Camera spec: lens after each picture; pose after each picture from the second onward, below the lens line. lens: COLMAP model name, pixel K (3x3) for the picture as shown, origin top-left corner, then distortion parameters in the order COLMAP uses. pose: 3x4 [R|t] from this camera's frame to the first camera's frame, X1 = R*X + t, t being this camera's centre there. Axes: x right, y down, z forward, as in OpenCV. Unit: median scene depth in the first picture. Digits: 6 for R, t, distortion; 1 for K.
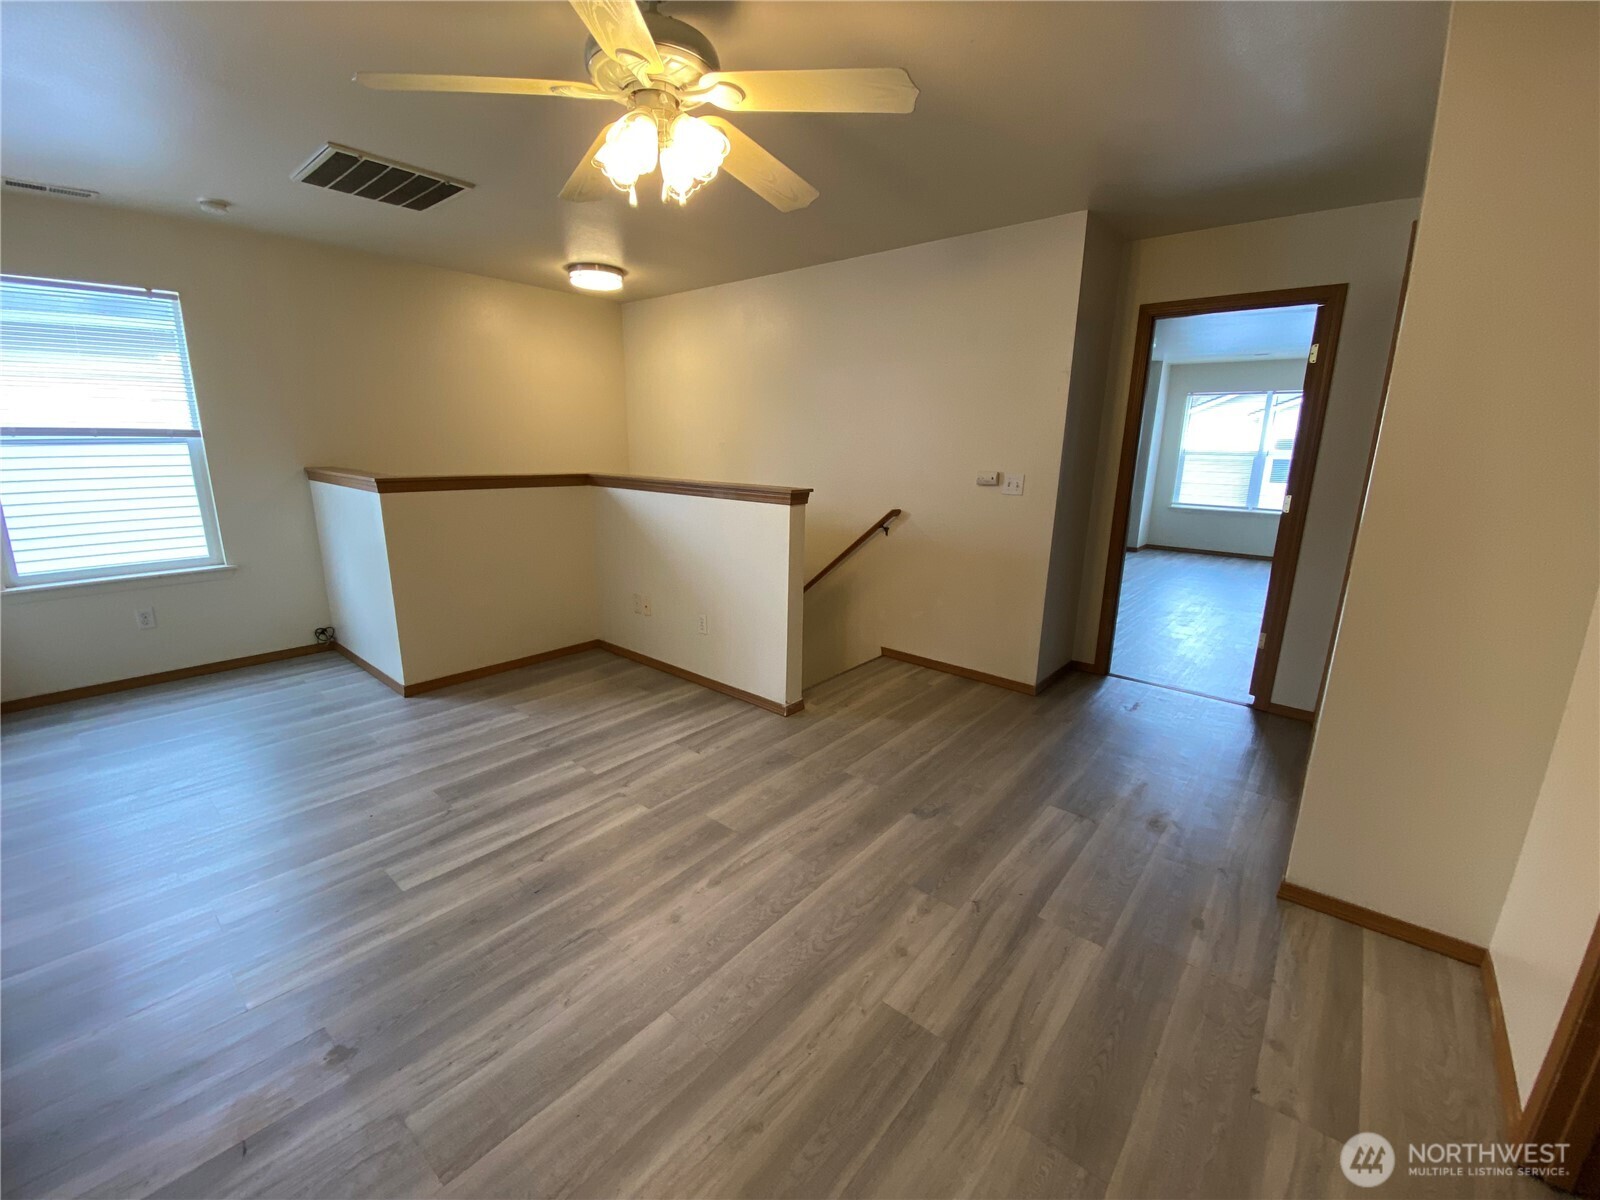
lens RADIAL K [[648.3, 0, 808.2], [0, 648.3, 594.9], [0, 0, 1]] dist [0.013459, -0.017099]
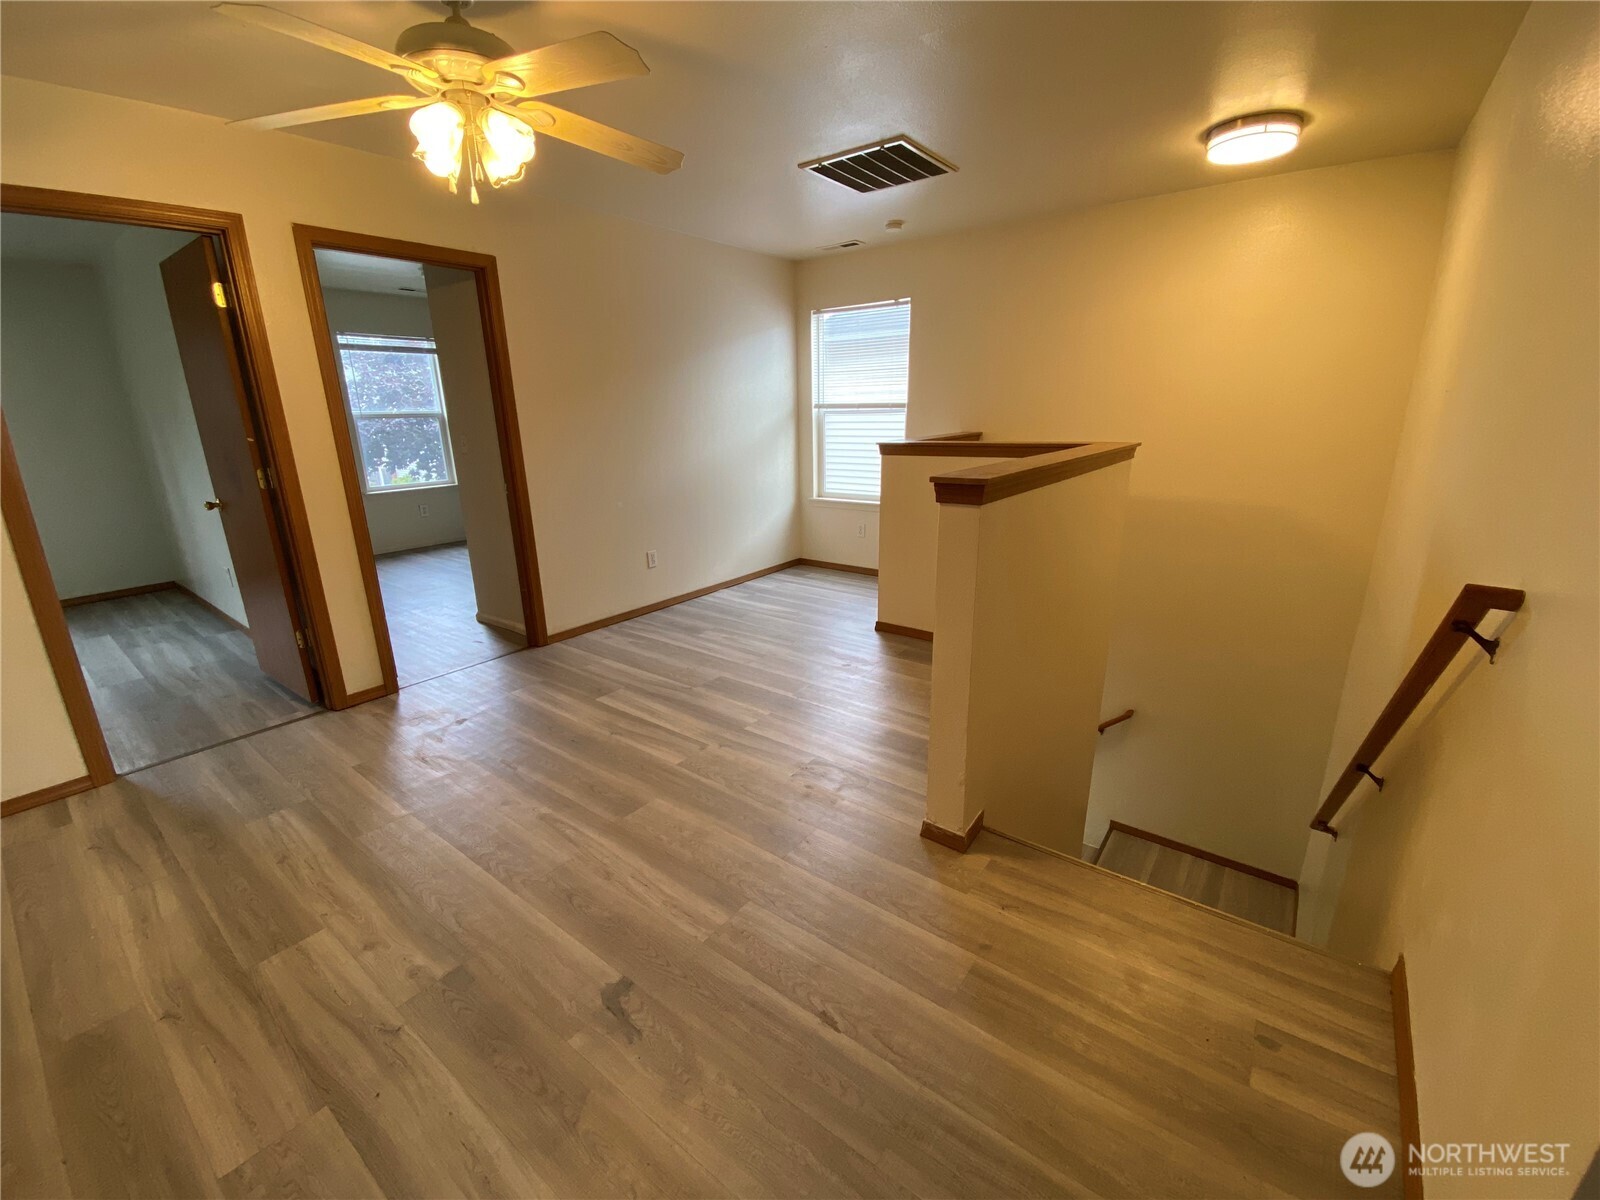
lens RADIAL K [[648.3, 0, 789.3], [0, 648.3, 596.8], [0, 0, 1]] dist [0.013459, -0.017099]
pose [[0.040968, 0.269678, -0.962079, 0.815673], [-0.212785, 0.943153, 0.255313, -0.272187], [0.976240, 0.194256, 0.096022, 1.206868]]
